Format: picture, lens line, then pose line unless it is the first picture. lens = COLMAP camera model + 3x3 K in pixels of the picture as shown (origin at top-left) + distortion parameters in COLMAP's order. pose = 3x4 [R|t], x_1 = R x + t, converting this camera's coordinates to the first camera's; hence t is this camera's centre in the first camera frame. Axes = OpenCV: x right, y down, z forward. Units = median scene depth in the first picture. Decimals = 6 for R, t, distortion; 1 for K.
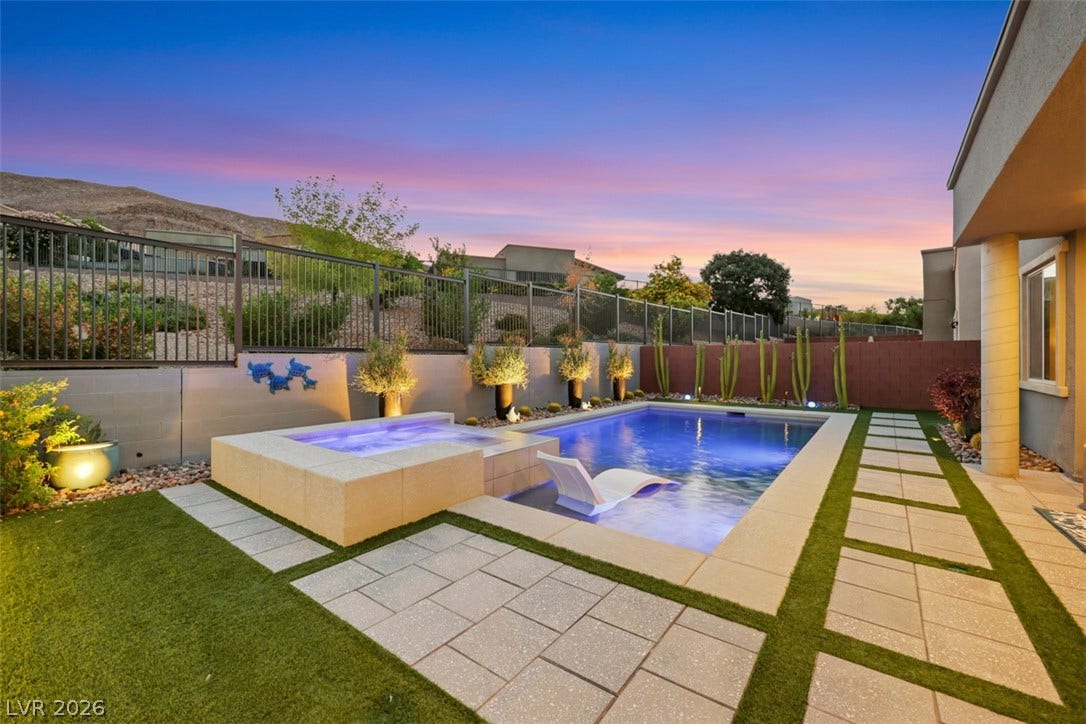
lens RADIAL K [[437.0, 0, 546.0], [0, 437.0, 362.8], [0, 0, 1]] dist [-0.000502, -0.000388]
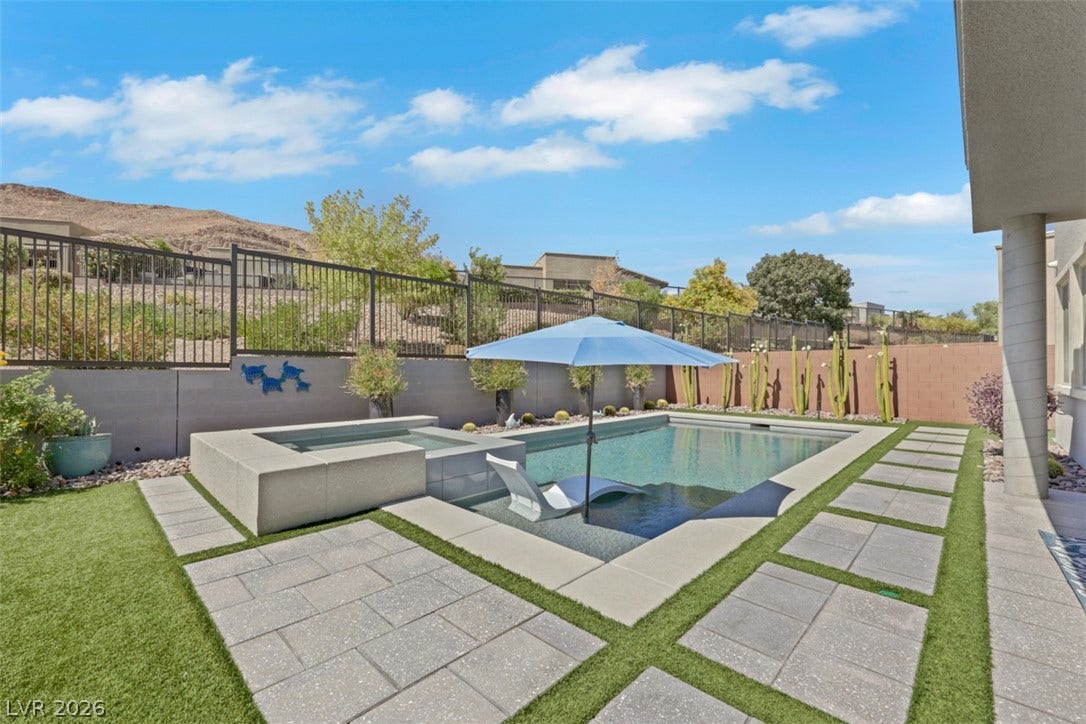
lens RADIAL K [[446.0, 0, 546.1], [0, 446.0, 369.9], [0, 0, 1]] dist [0.002818, -0.001035]
pose [[0.993607, 0.003493, -0.112842, 0.089861], [-0.004693, 0.999935, -0.010374, 0.010775], [0.112799, 0.010837, 0.993559, 0.009327]]
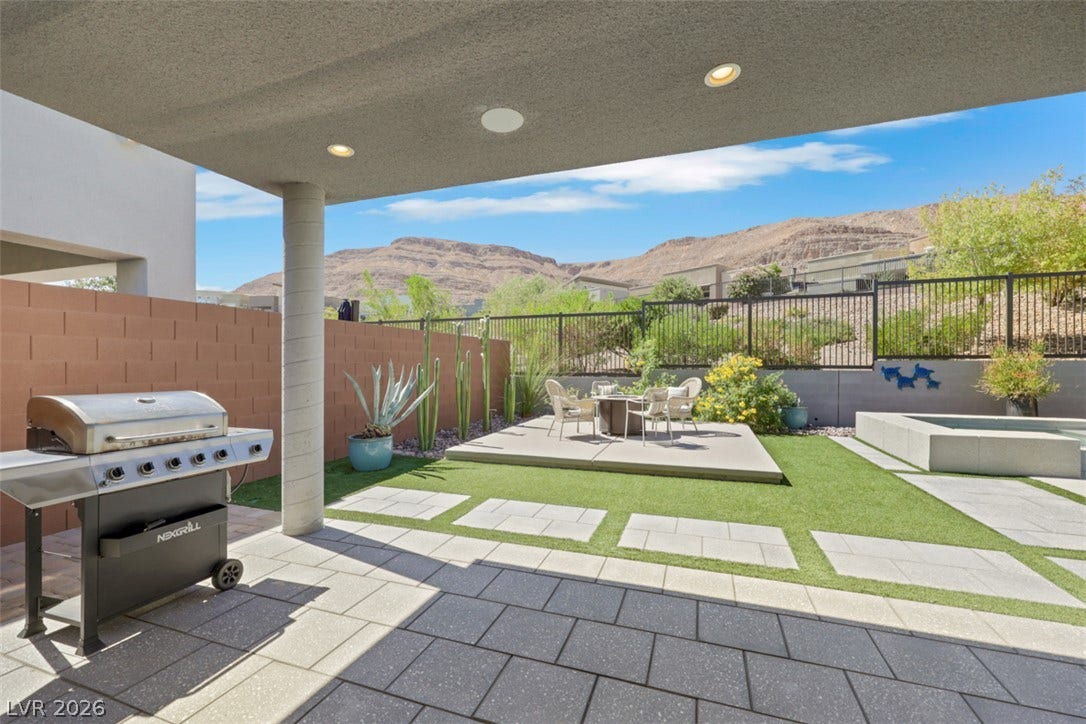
lens RADIAL K [[446.0, 0, 536.5], [0, 446.0, 372.0], [0, 0, 1]] dist [0.002818, -0.001035]
pose [[0.290944, 0.016937, -0.956590, 0.214727], [-0.011315, 0.999834, 0.014261, 0.004552], [0.956673, 0.006675, 0.291087, -0.280784]]
